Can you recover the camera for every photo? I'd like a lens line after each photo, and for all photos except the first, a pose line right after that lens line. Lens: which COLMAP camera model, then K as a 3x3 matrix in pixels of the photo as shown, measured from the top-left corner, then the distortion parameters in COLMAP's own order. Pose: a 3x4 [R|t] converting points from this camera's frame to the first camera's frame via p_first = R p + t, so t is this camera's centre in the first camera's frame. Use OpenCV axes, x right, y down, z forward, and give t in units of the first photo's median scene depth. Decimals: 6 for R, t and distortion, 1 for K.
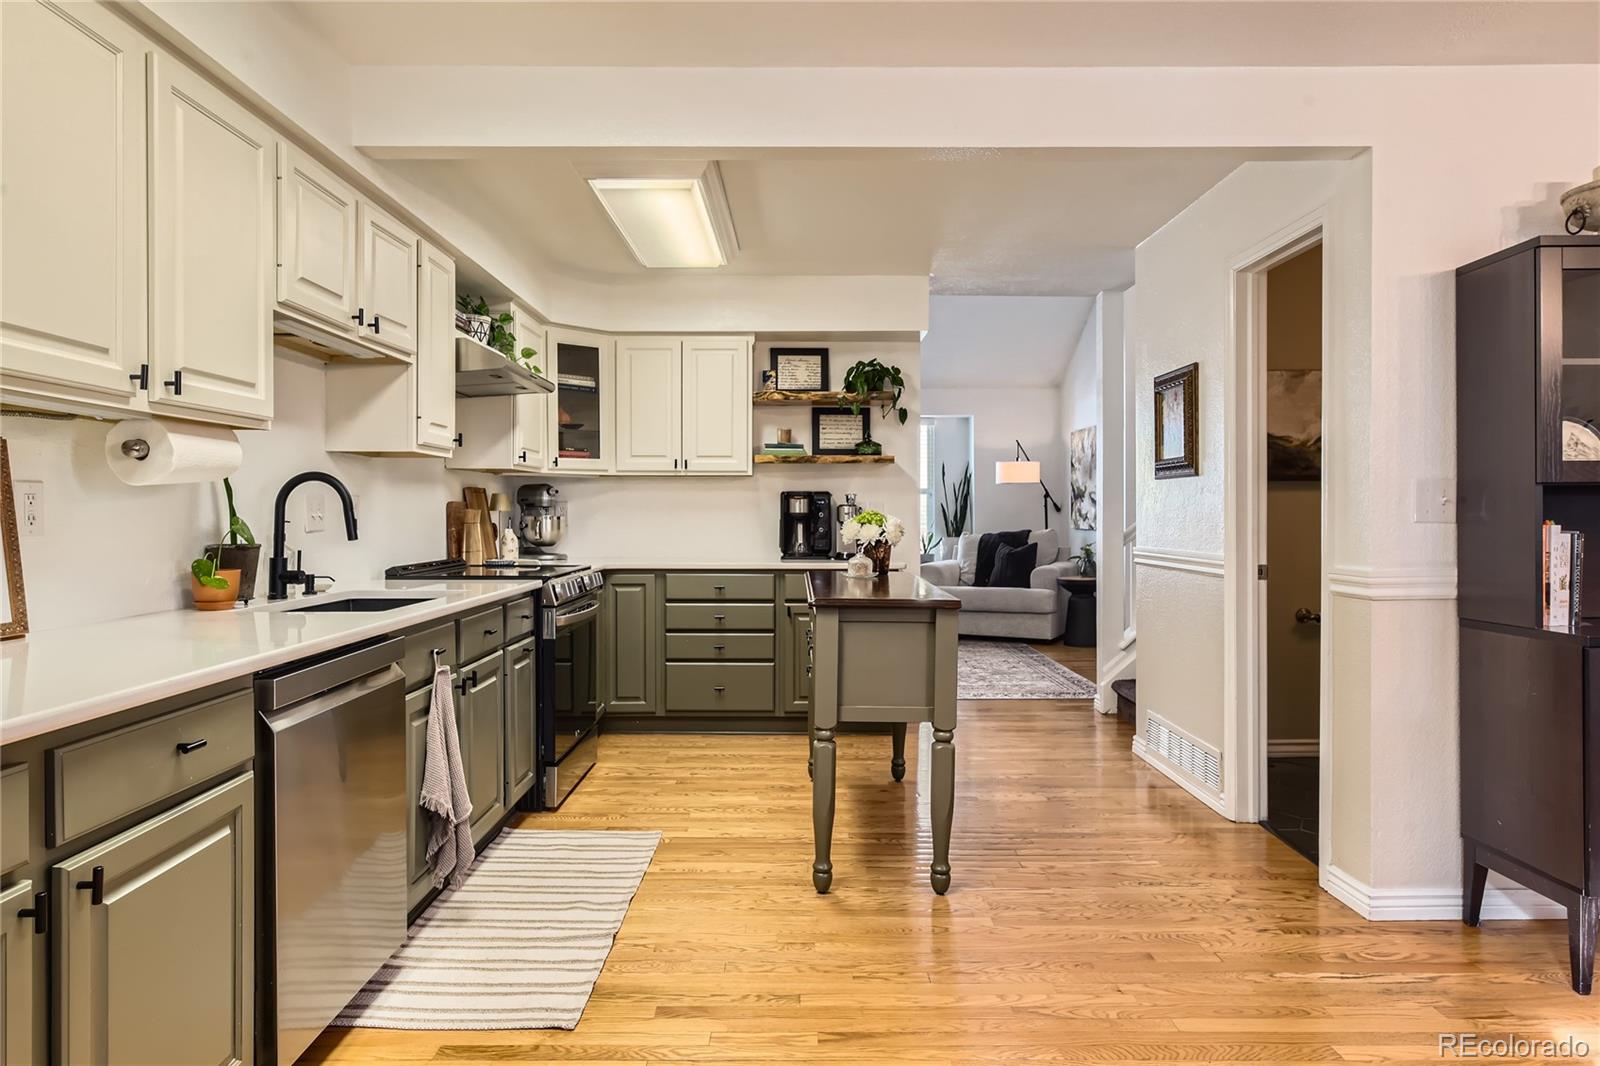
lens RADIAL K [[992.5, 0, 795.1], [0, 992.5, 527.6], [0, 0, 1]] dist [0.002860, -0.000329]
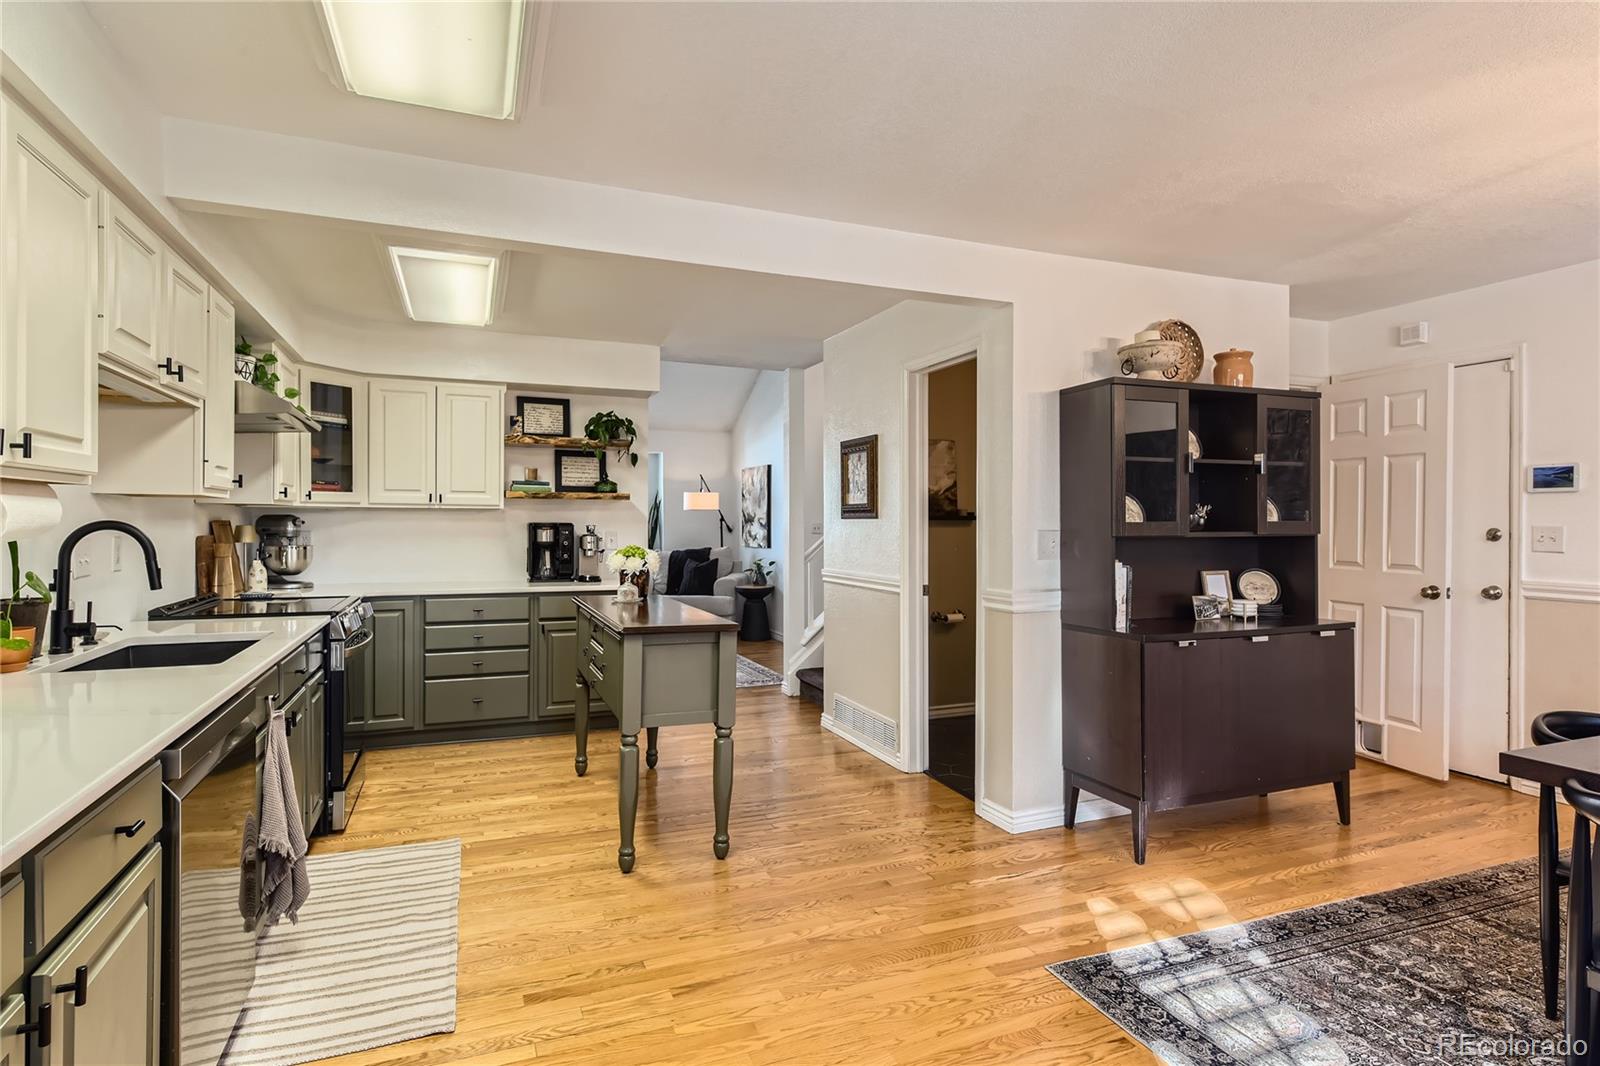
lens RADIAL K [[840.0, 0, 798.2], [0, 840.0, 528.9], [0, 0, 1]] dist [0.007497, -0.001231]
pose [[0.926797, 0.000967, 0.375561, -0.140881], [0.001838, 0.999973, -0.007113, -0.034262], [-0.375558, 0.007283, 0.926770, -0.019764]]
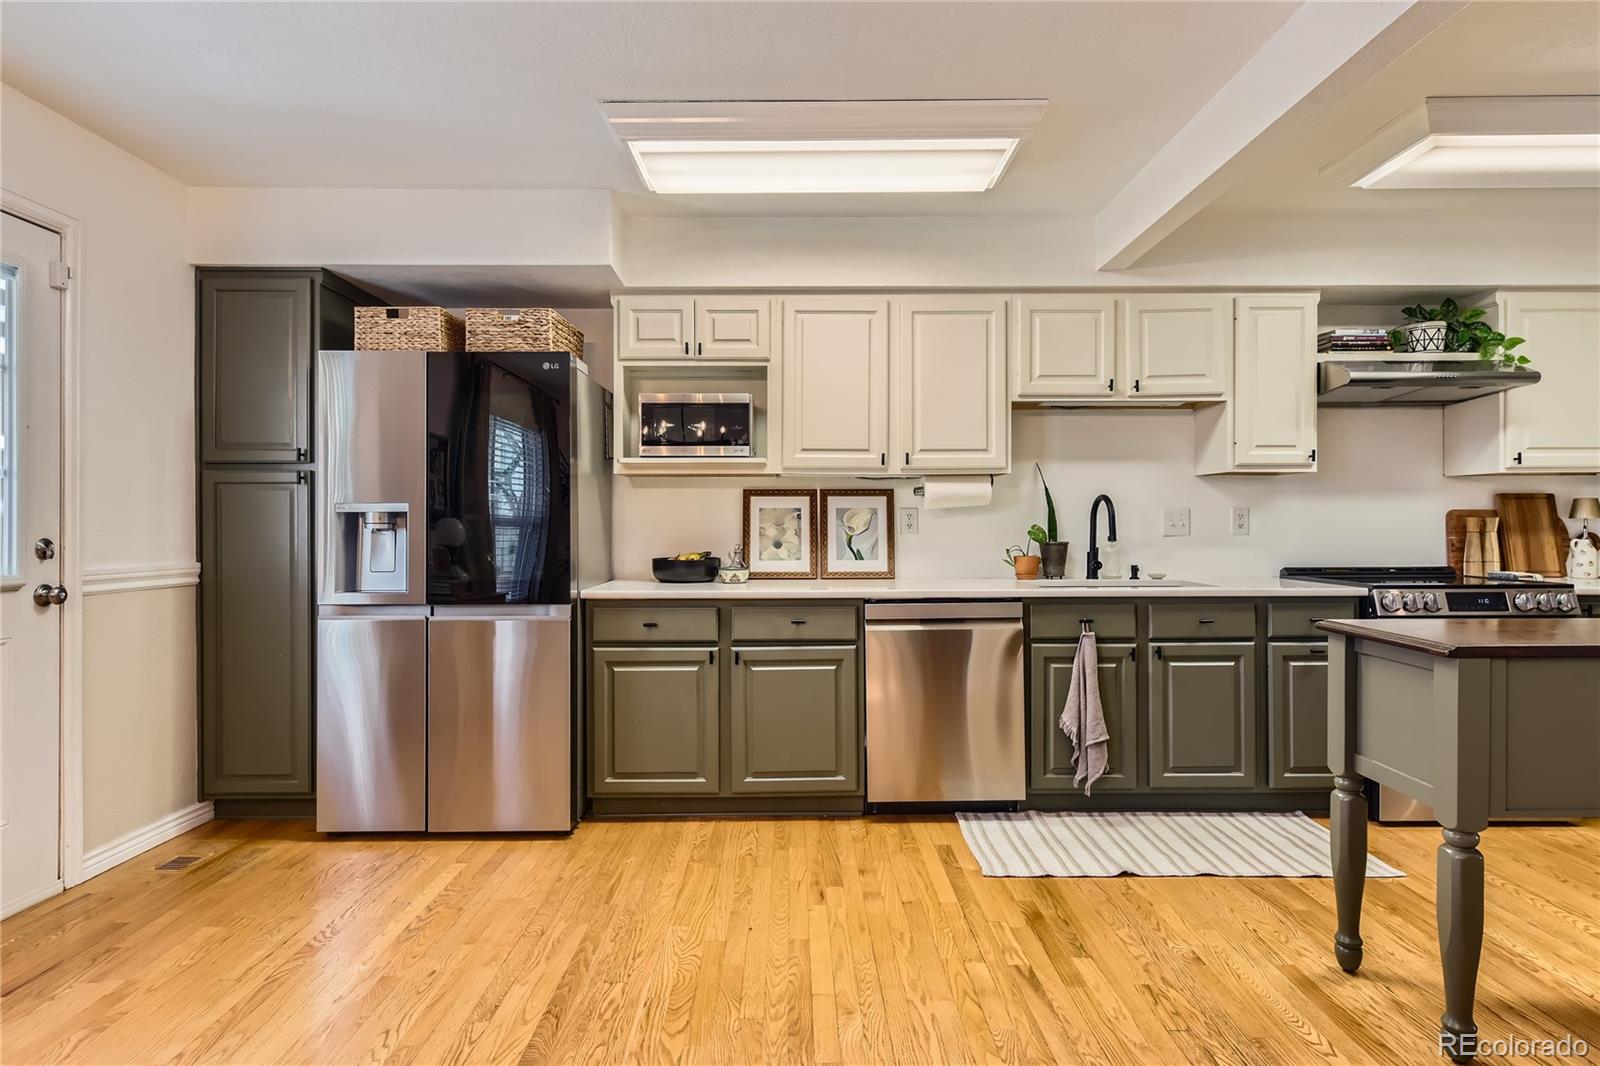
lens RADIAL K [[840.0, 0, 798.2], [0, 840.0, 528.9], [0, 0, 1]] dist [0.007497, -0.001231]
pose [[0.001493, 0.002755, -0.999995, 0.644233], [-0.012184, 0.999922, 0.002737, -0.002448], [0.999925, 0.012180, 0.001526, 0.458707]]
